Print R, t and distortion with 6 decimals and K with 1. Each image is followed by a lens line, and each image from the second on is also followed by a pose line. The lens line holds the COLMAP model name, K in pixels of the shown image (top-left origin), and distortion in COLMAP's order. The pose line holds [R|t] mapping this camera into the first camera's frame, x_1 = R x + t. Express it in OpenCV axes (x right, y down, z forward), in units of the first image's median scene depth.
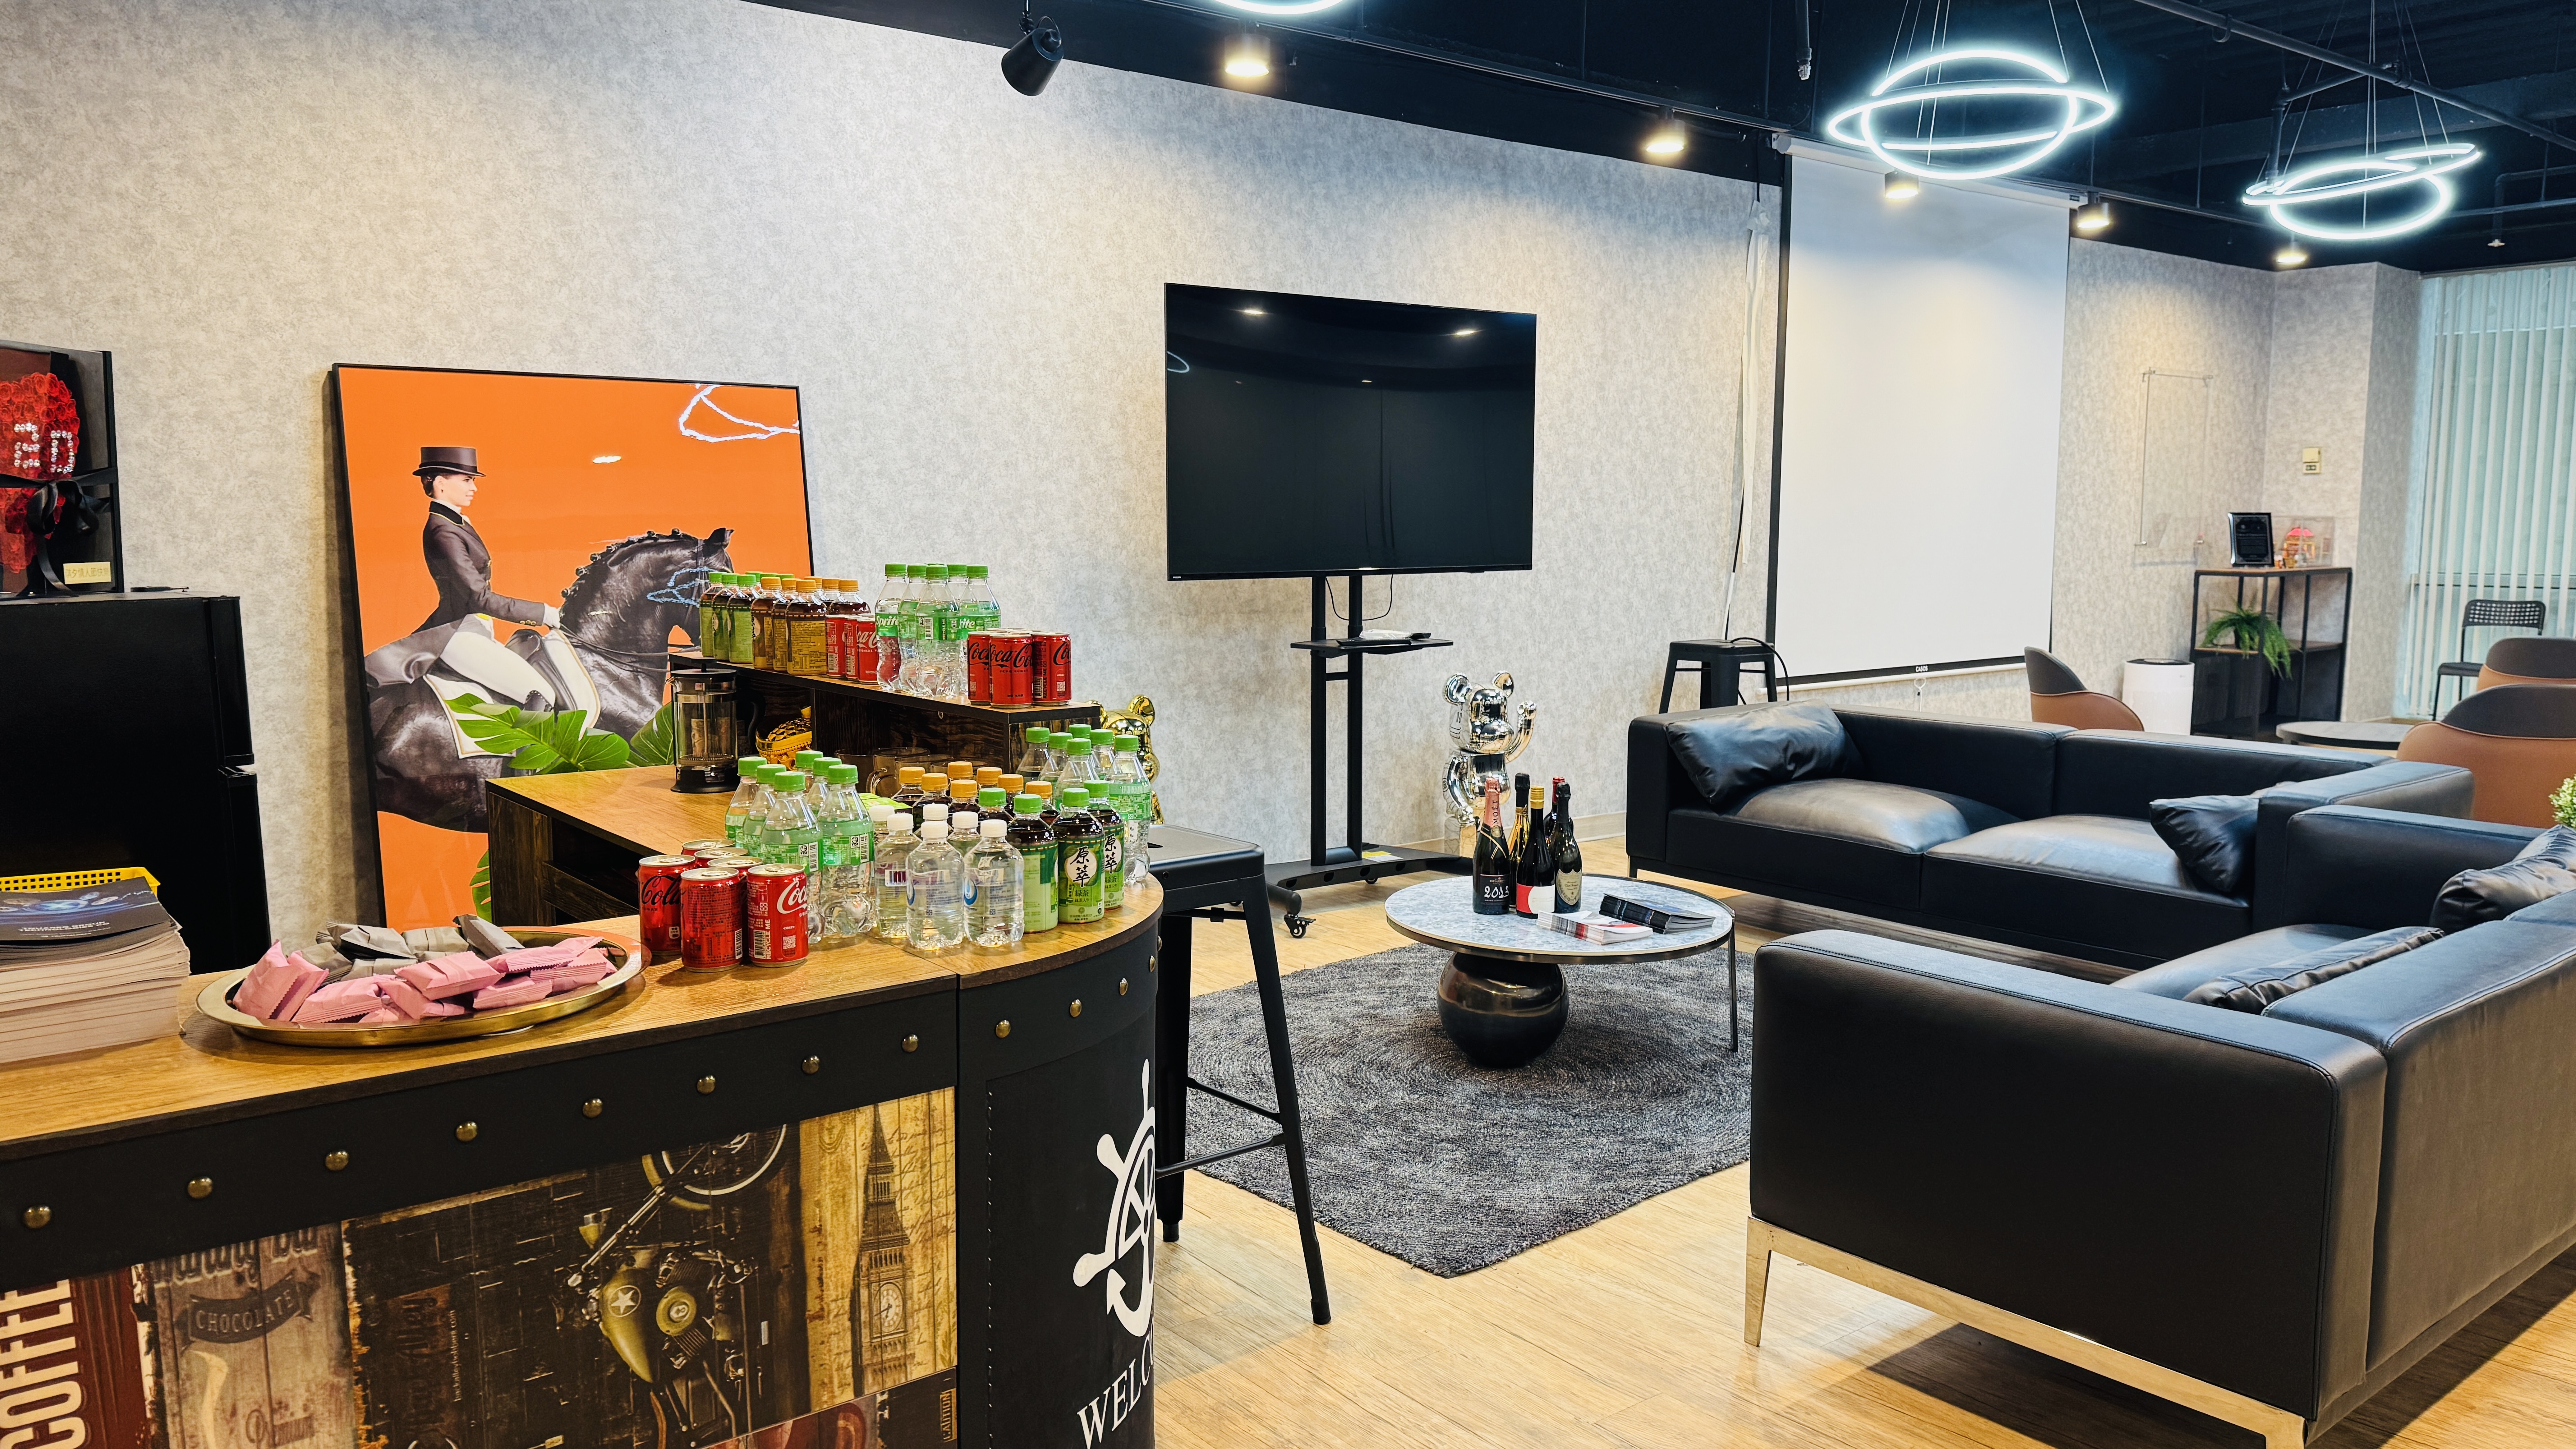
lens RADIAL K [[1805.7, 0, 1288.0], [0, 1805.7, 724.5], [0, 0, 1]] dist [0.116603, -0.169632]
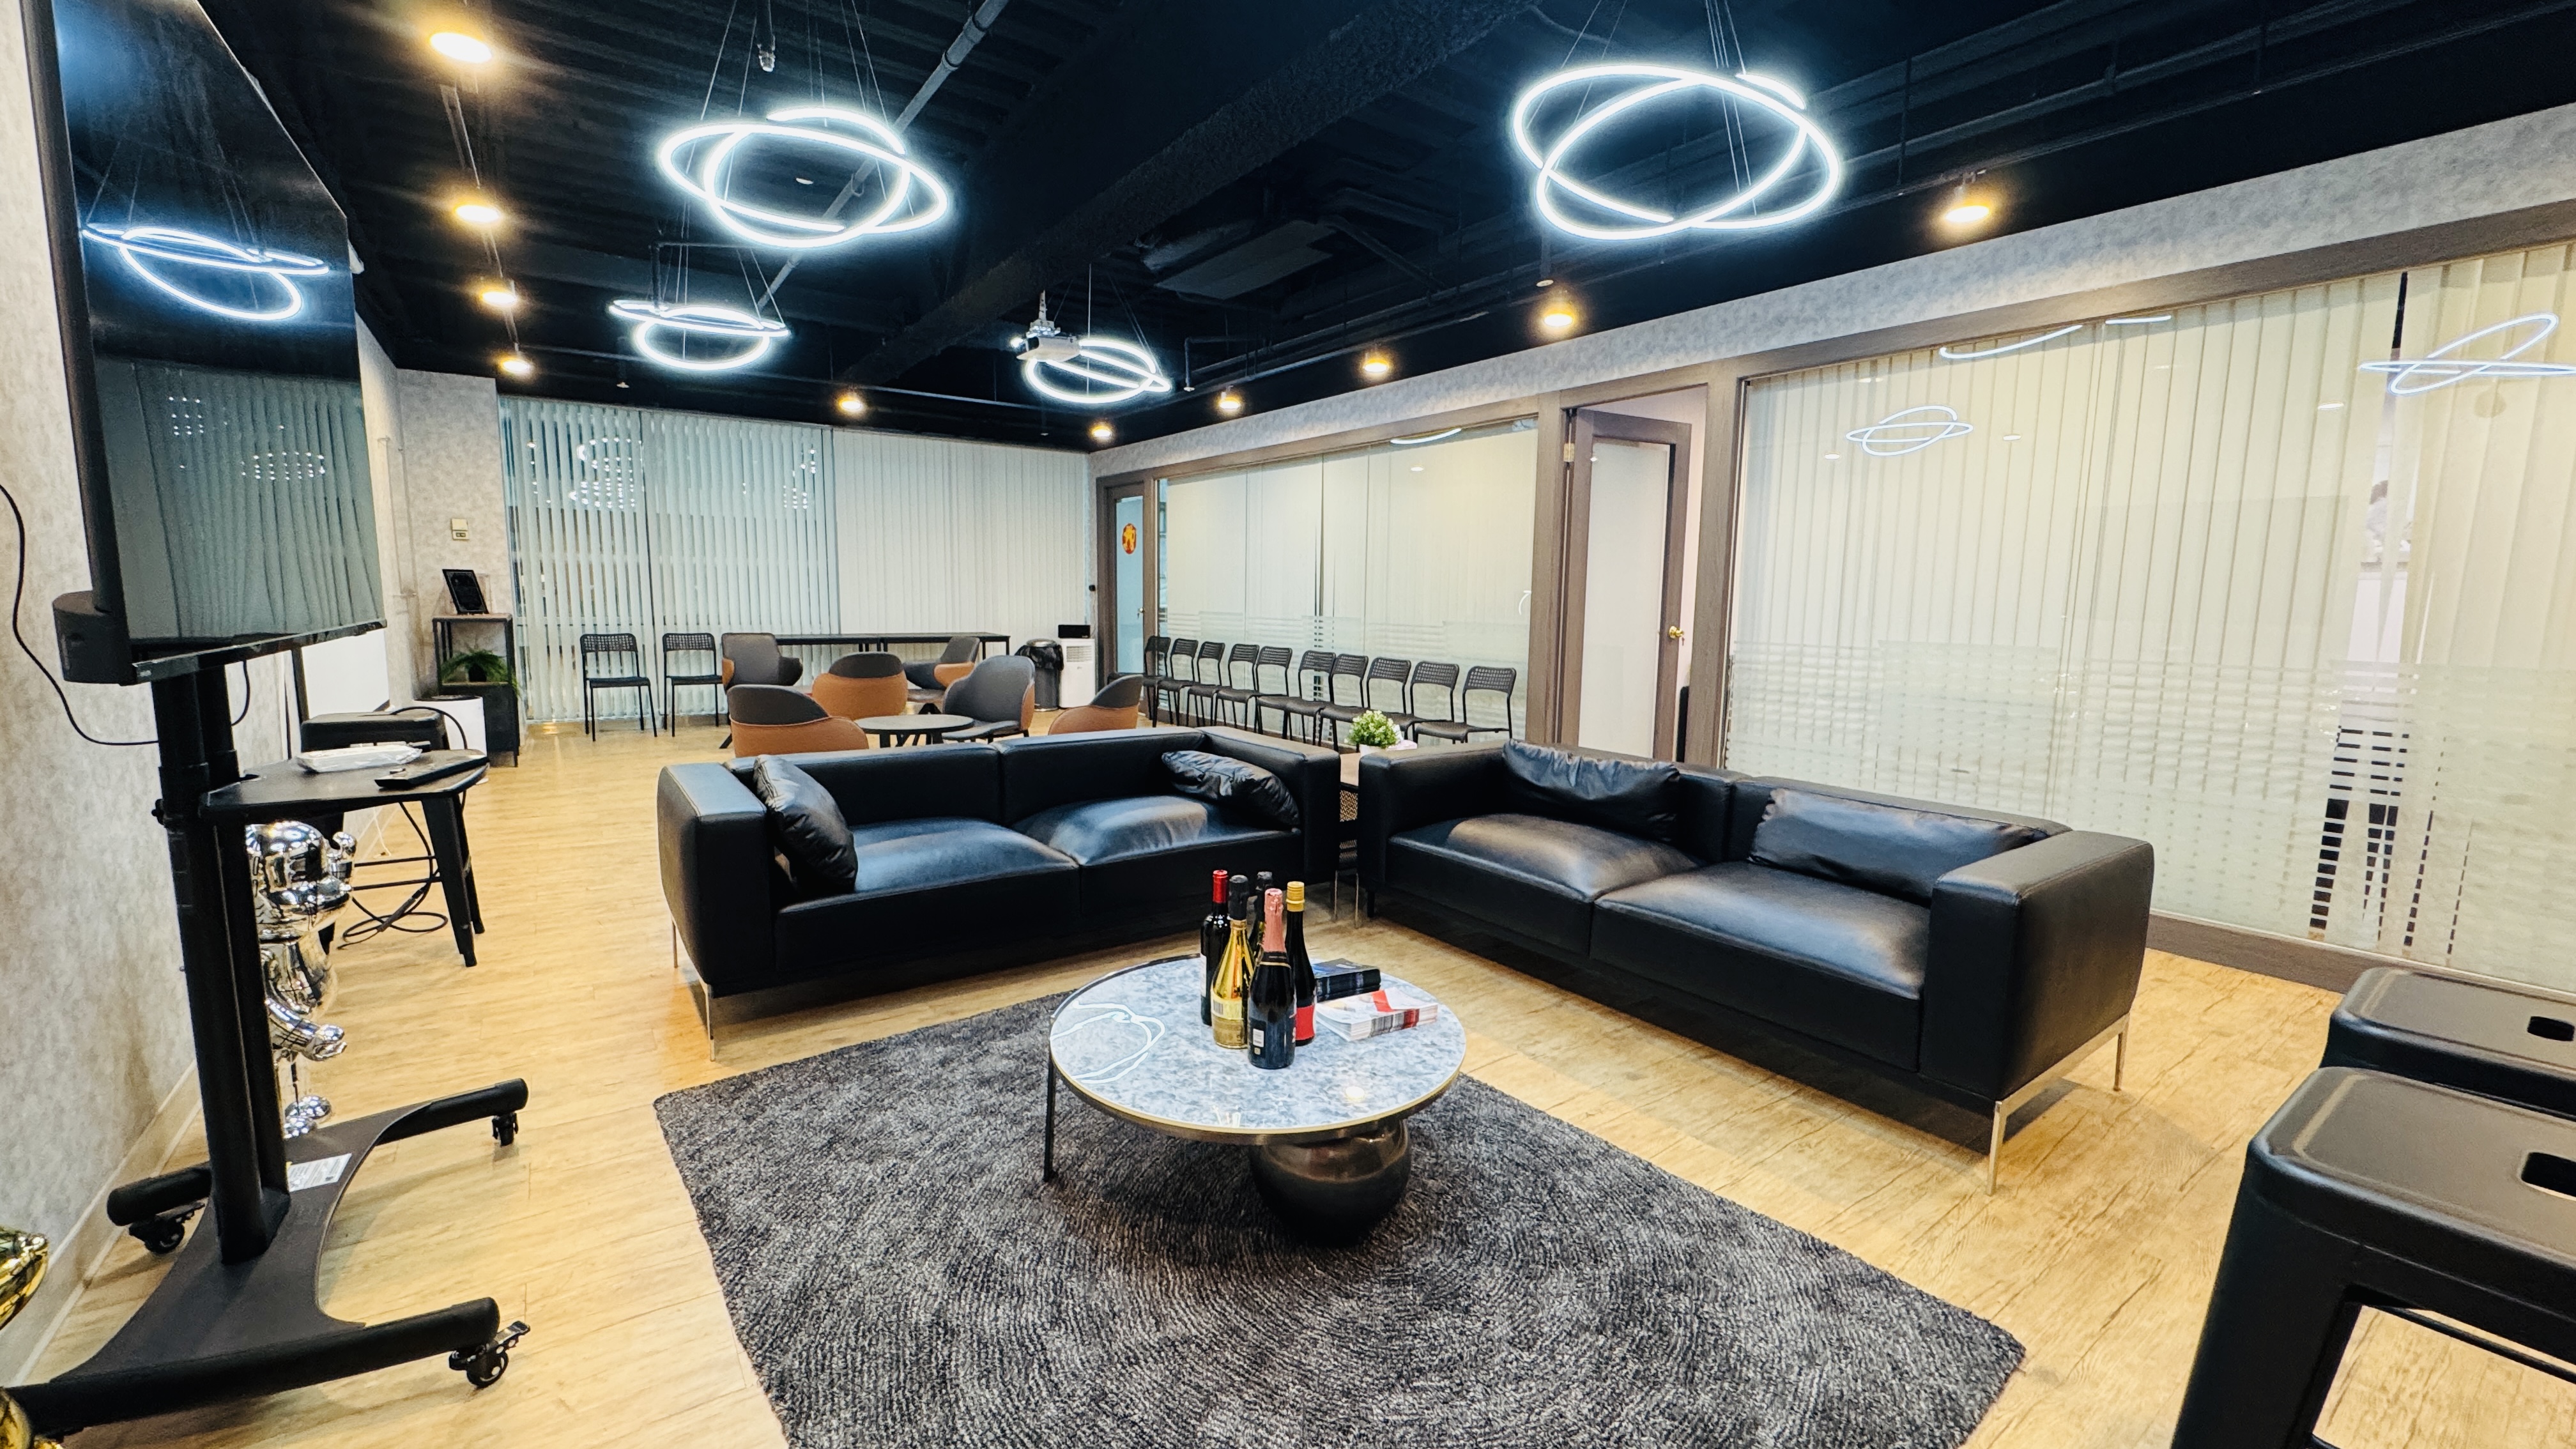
lens RADIAL K [[1023.0, 0, 1288.0], [0, 1023.0, 724.5], [0, 0, 1]] dist [0.000980, 0.000096]
pose [[0.061858, -0.121453, 0.990668, -0.274838], [0.104790, 0.987873, 0.114567, -0.075056], [-0.992569, 0.096725, 0.073835, 0.927996]]
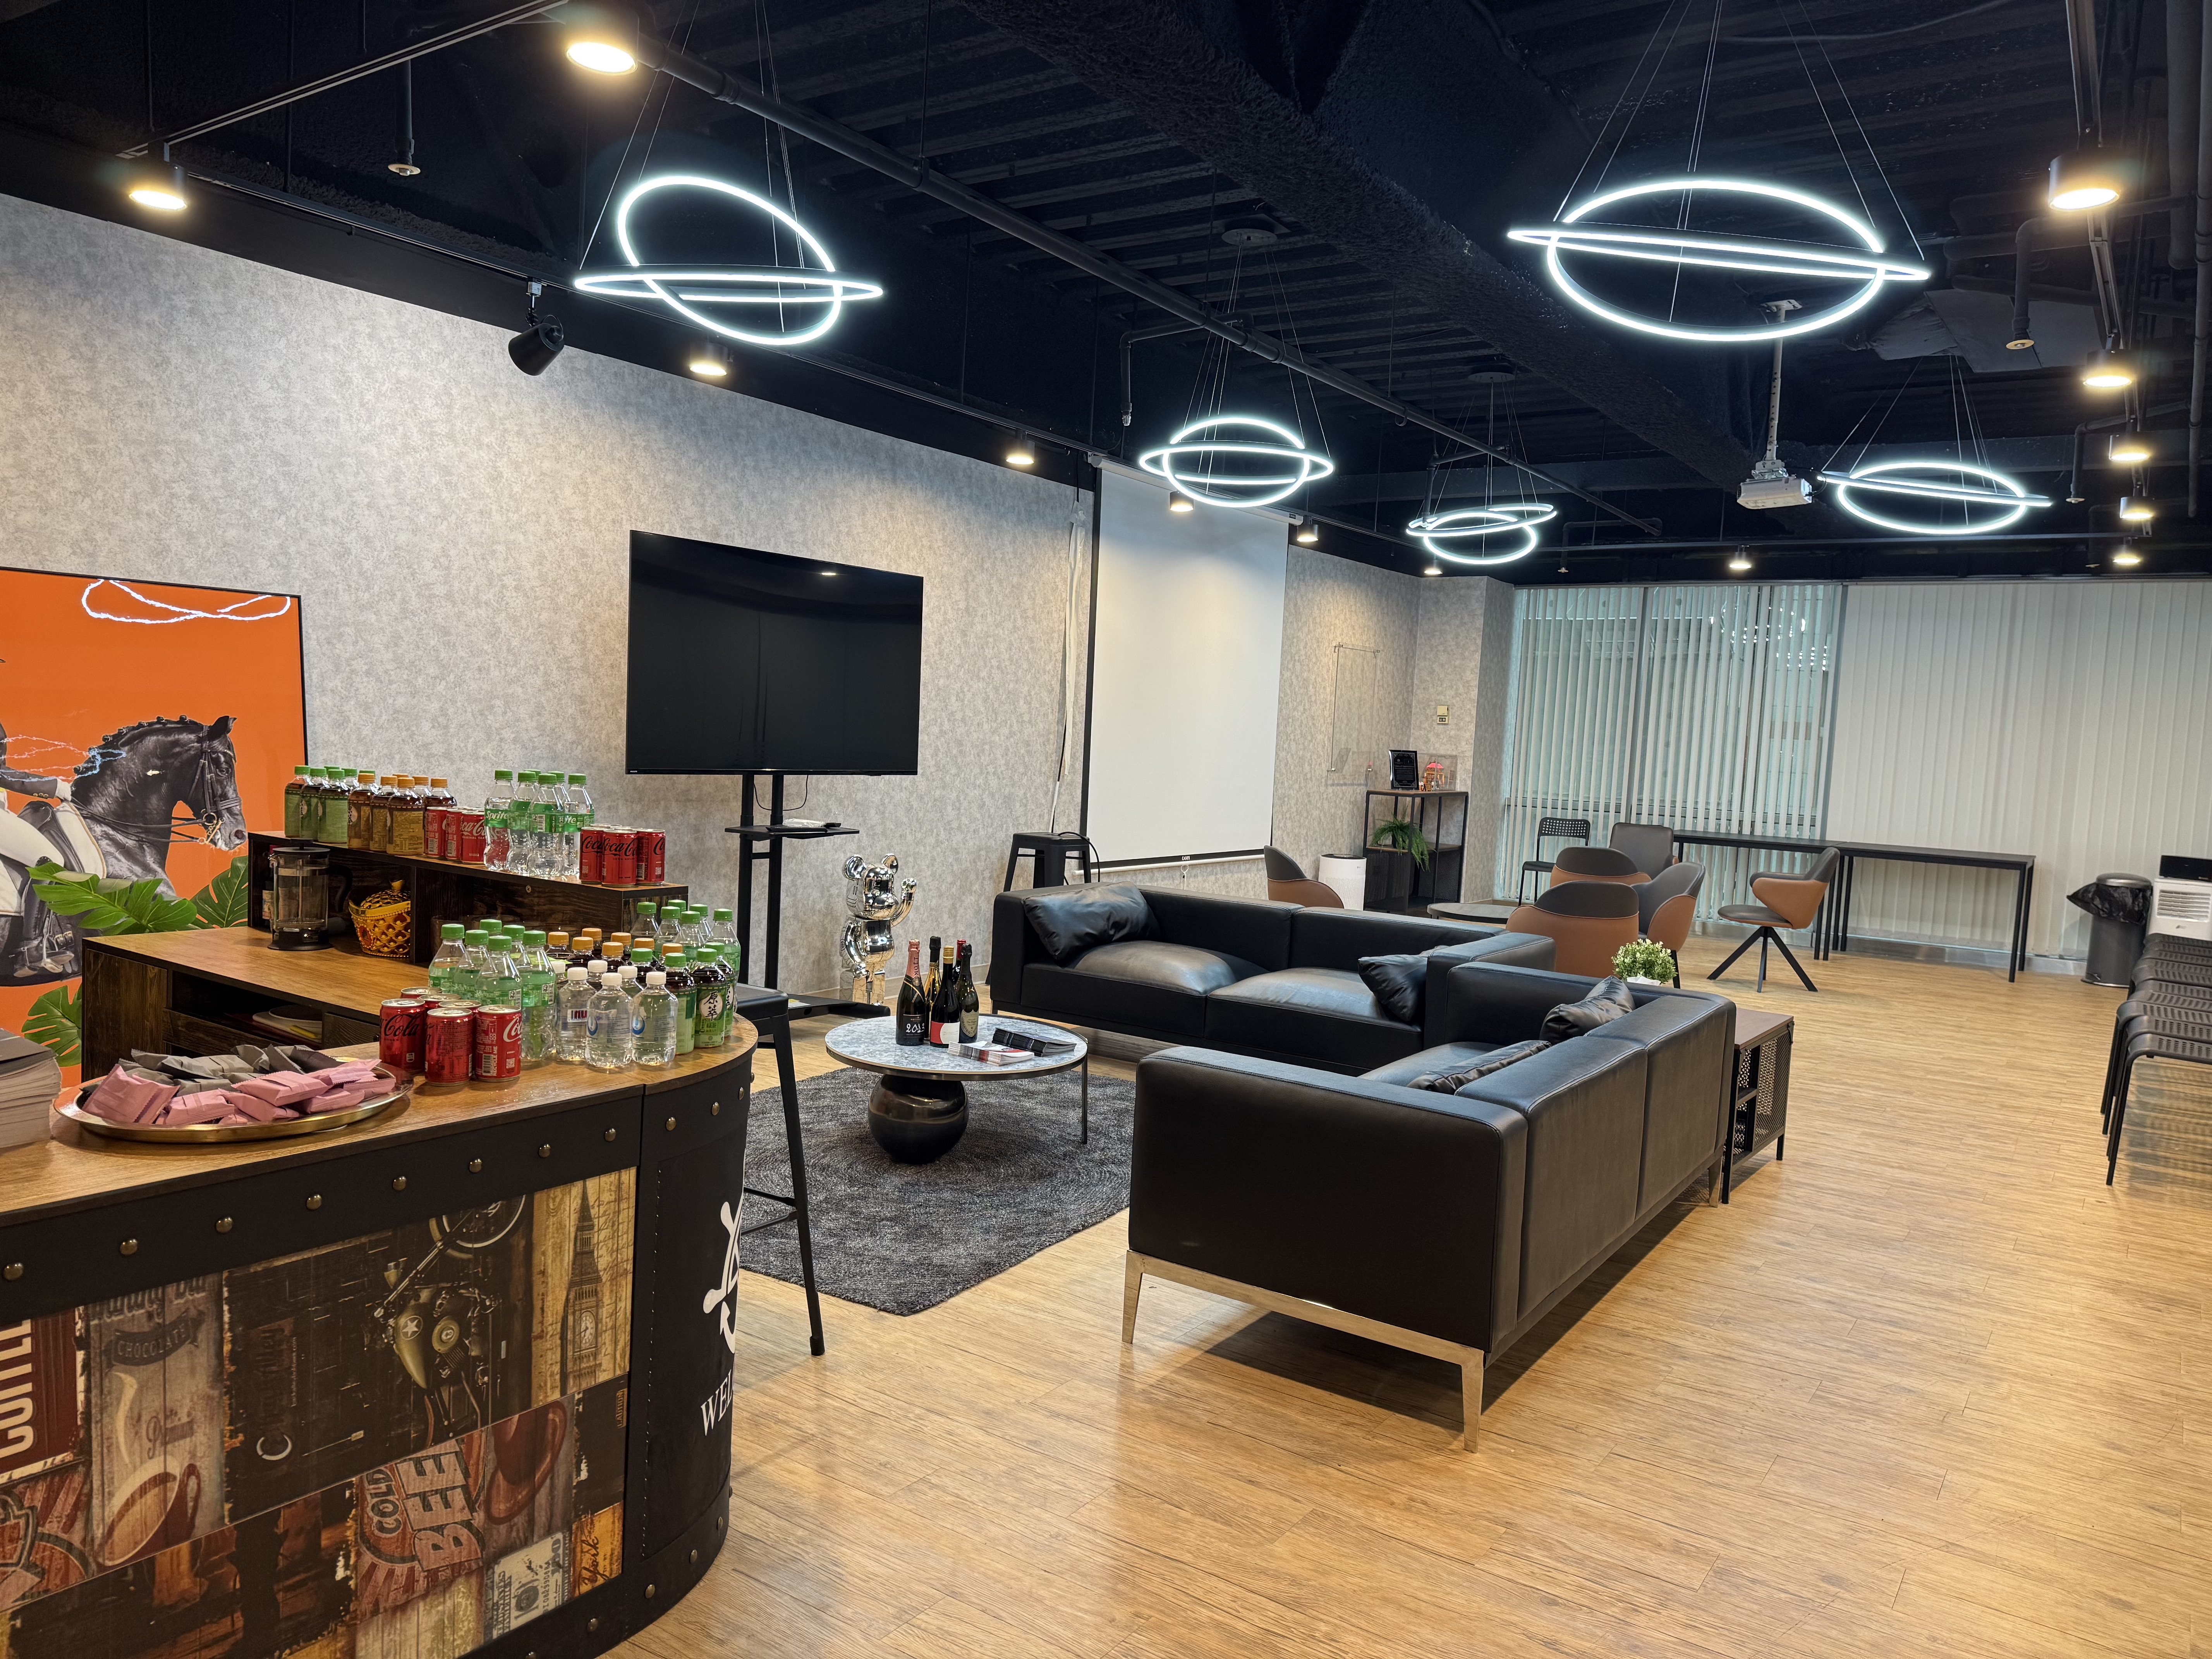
lens RADIAL K [[1533.9, 0, 1106.0], [0, 1533.9, 829.5], [0, 0, 1]] dist [0.122505, -0.150534]
pose [[0.954845, 0.028051, 0.295779, -0.074884], [-0.016029, 0.998947, -0.042991, -0.004109], [-0.296673, 0.036309, 0.954289, -0.090297]]
